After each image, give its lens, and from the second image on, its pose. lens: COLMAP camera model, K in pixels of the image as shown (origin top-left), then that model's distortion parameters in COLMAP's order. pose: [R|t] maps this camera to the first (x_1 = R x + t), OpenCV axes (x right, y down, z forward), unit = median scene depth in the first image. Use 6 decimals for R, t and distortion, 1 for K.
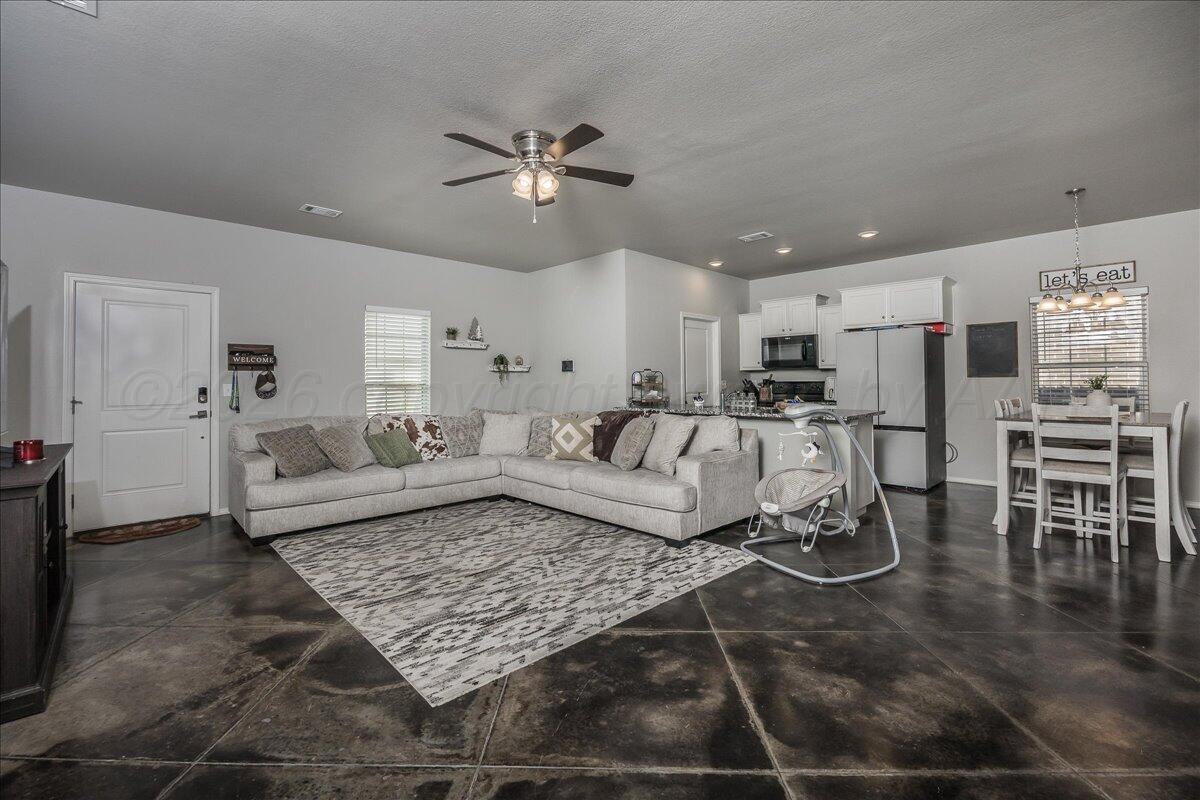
lens RADIAL K [[517.1, 0, 581.6], [0, 517.1, 376.1], [0, 0, 1]] dist [-0.015759, 0.000345]
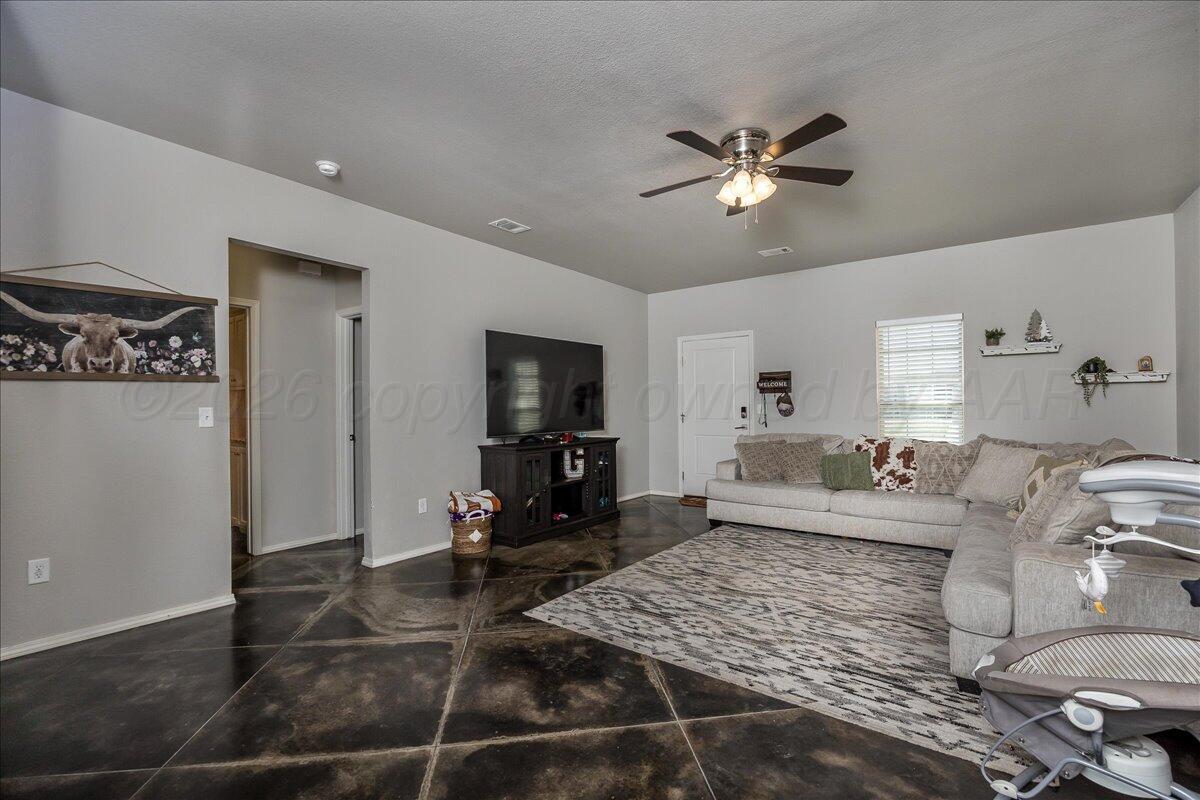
lens RADIAL K [[517.1, 0, 599.7], [0, 517.1, 408.9], [0, 0, 1]] dist [-0.015759, 0.000345]
pose [[0.176943, 0.010146, -0.984169, 0.784171], [0.022629, 0.999641, 0.014374, -0.000746], [0.983961, -0.024814, 0.176650, 0.580663]]
